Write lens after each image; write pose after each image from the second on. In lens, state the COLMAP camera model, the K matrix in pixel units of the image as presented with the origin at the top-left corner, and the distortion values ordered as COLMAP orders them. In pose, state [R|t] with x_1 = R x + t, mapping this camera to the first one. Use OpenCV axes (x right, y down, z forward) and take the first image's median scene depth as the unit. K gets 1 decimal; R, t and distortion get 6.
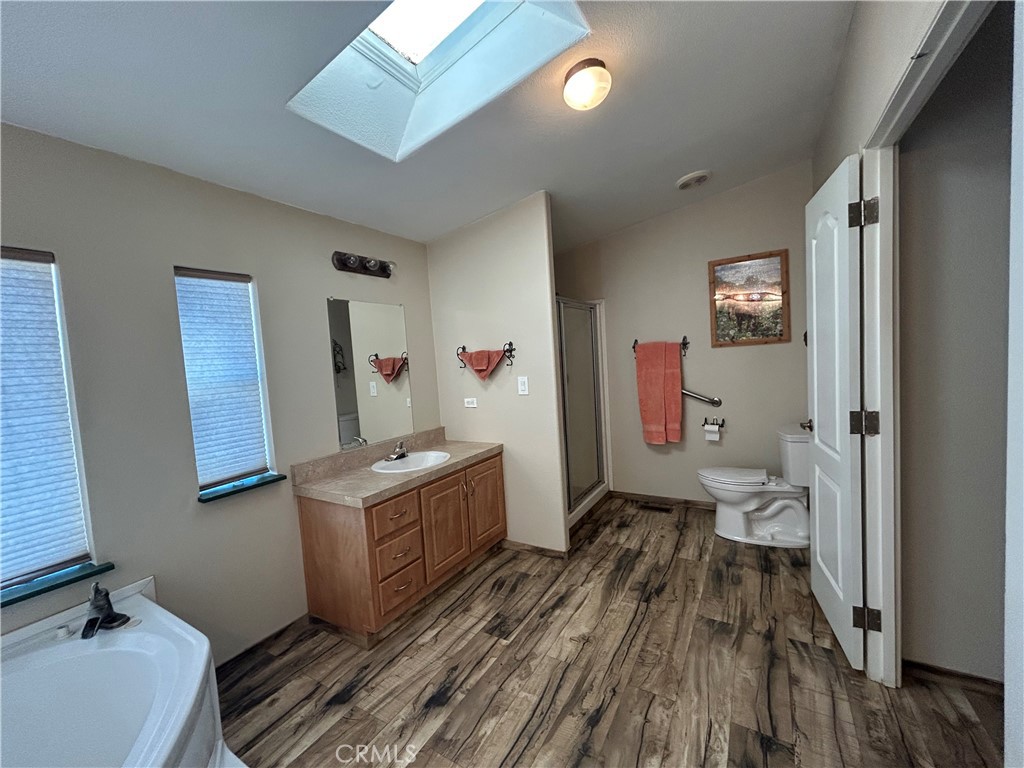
lens RADIAL K [[412.2, 0, 511.9], [0, 412.2, 387.4], [0, 0, 1]] dist [-0.003121, 0.001377]
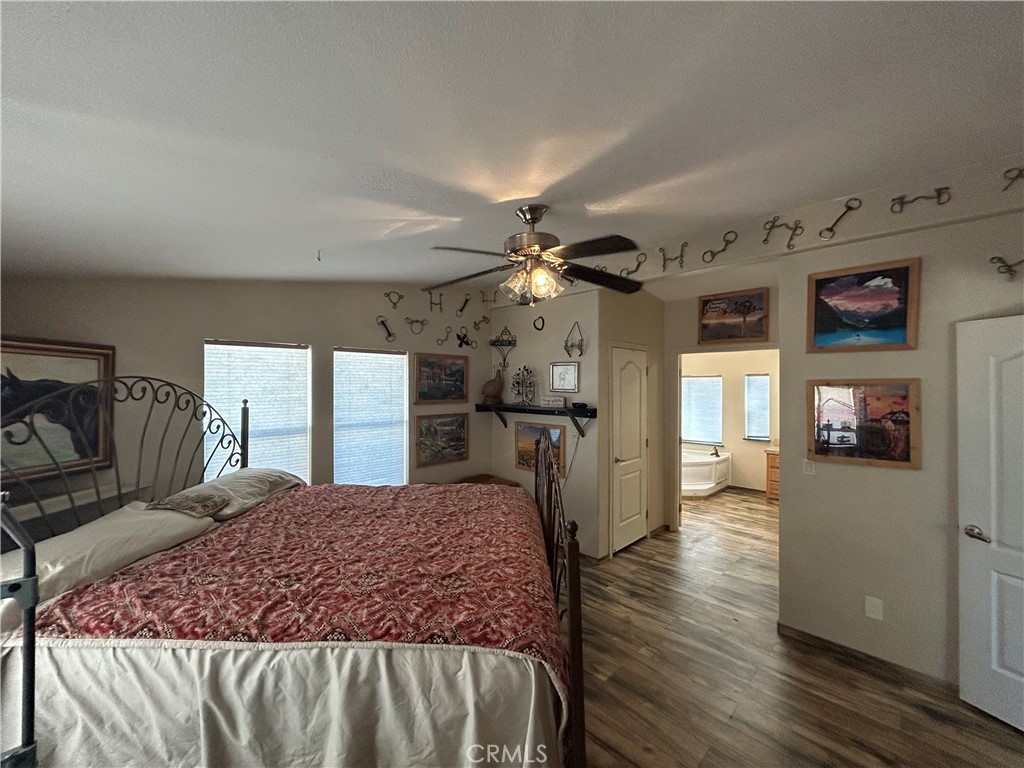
lens RADIAL K [[412.2, 0, 516.1], [0, 412.2, 384.2], [0, 0, 1]] dist [-0.003121, 0.001377]
pose [[-0.238338, 0.062739, -0.969154, 3.234564], [-0.057153, 0.995276, 0.078486, -0.376219], [0.969499, 0.074096, -0.233626, -0.132672]]
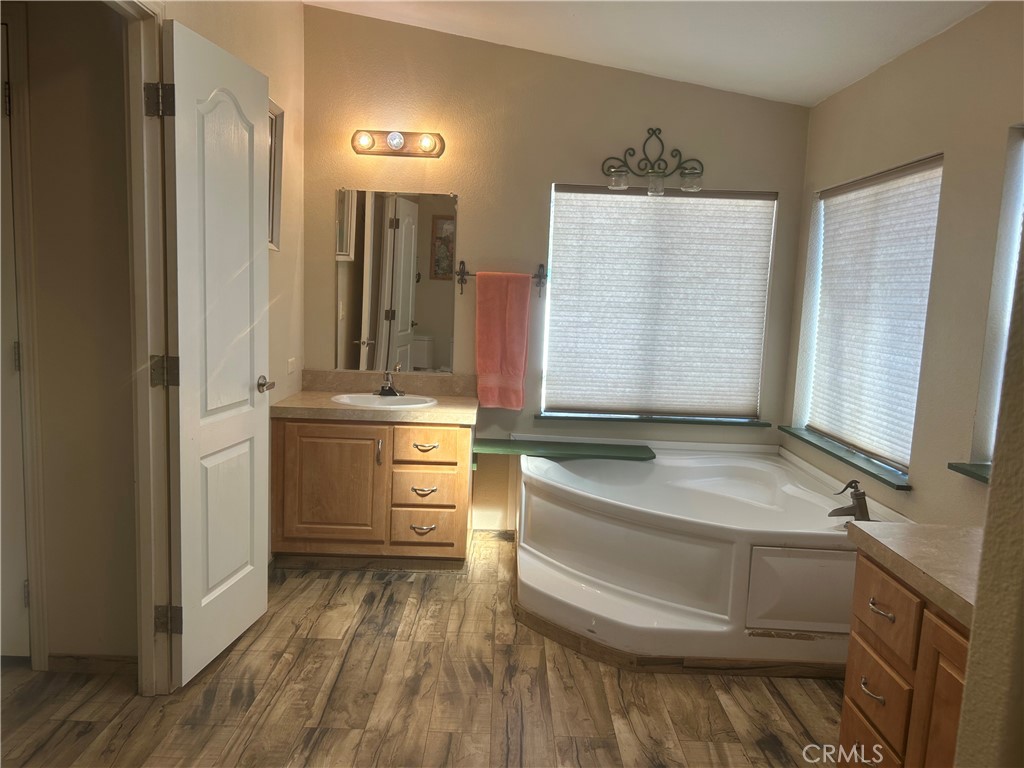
lens RADIAL K [[770.7, 0, 513.7], [0, 770.7, 382.7], [0, 0, 1]] dist [0.007927, 0.003645]
pose [[-0.849194, 0.090061, -0.520344, 0.587670], [-0.026288, 0.976919, 0.211987, -0.130488], [0.527426, 0.193697, -0.827227, 1.688531]]
